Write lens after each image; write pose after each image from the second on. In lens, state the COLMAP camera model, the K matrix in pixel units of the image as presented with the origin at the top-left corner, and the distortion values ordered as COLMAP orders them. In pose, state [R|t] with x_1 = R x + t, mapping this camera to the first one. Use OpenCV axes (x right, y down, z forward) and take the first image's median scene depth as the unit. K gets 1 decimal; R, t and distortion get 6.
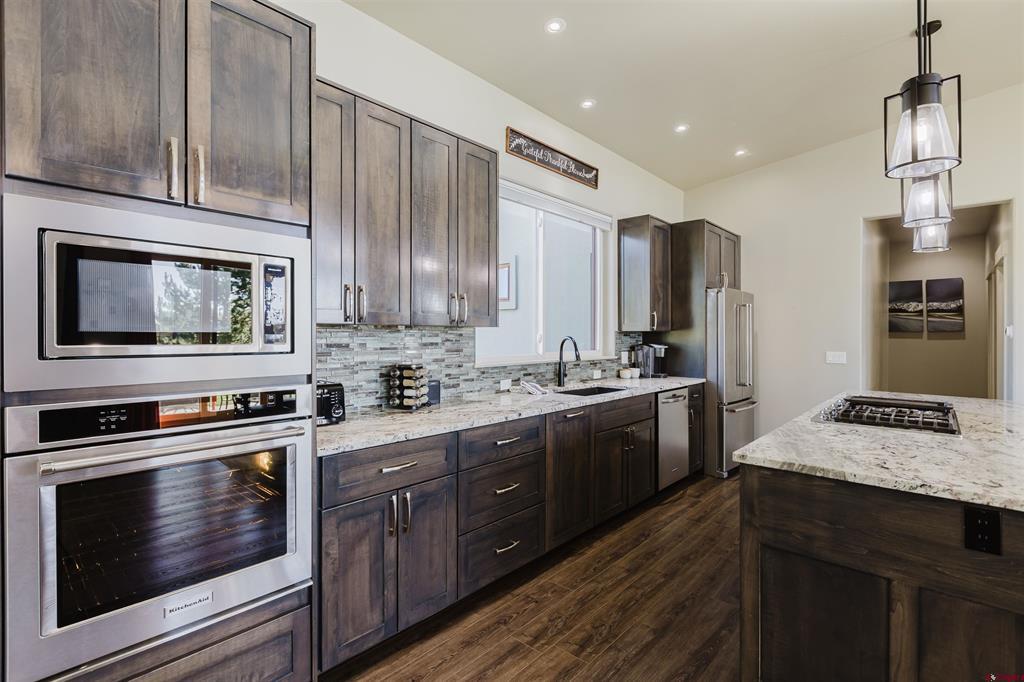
lens RADIAL K [[481.3, 0, 507.5], [0, 481.3, 338.2], [0, 0, 1]] dist [-0.003746, -0.002124]
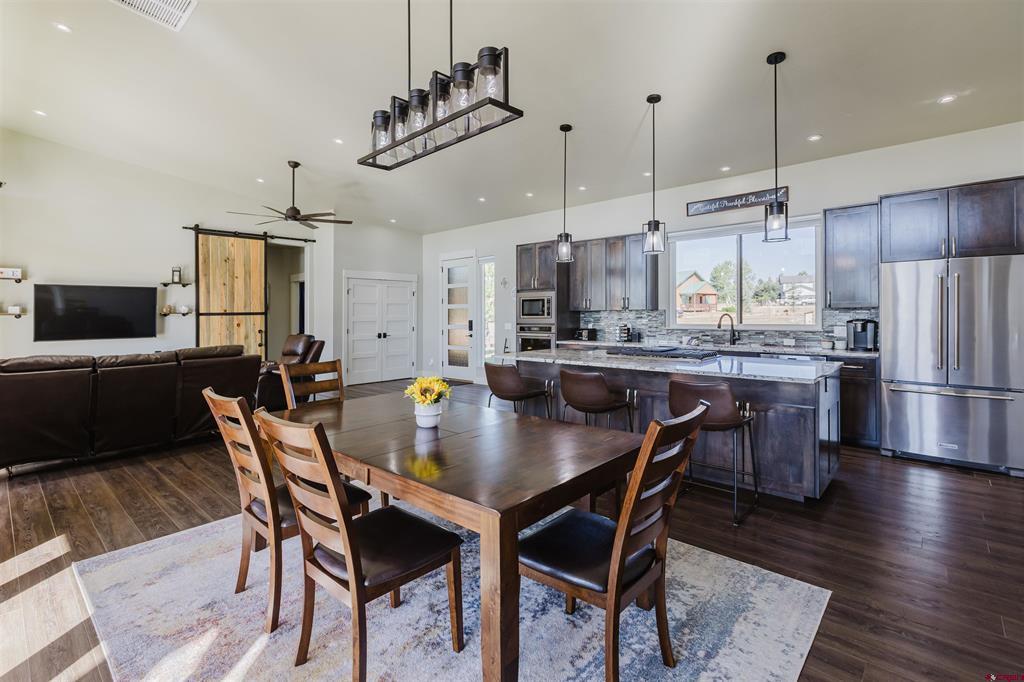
lens RADIAL K [[471.5, 0, 504.7], [0, 471.5, 311.5], [0, 0, 1]] dist [0.003339, -0.001371]
pose [[-0.002922, -0.007233, -0.999970, 2.053676], [0.001825, 0.999972, -0.007238, -0.000562], [0.999994, -0.001846, -0.002908, 0.314677]]
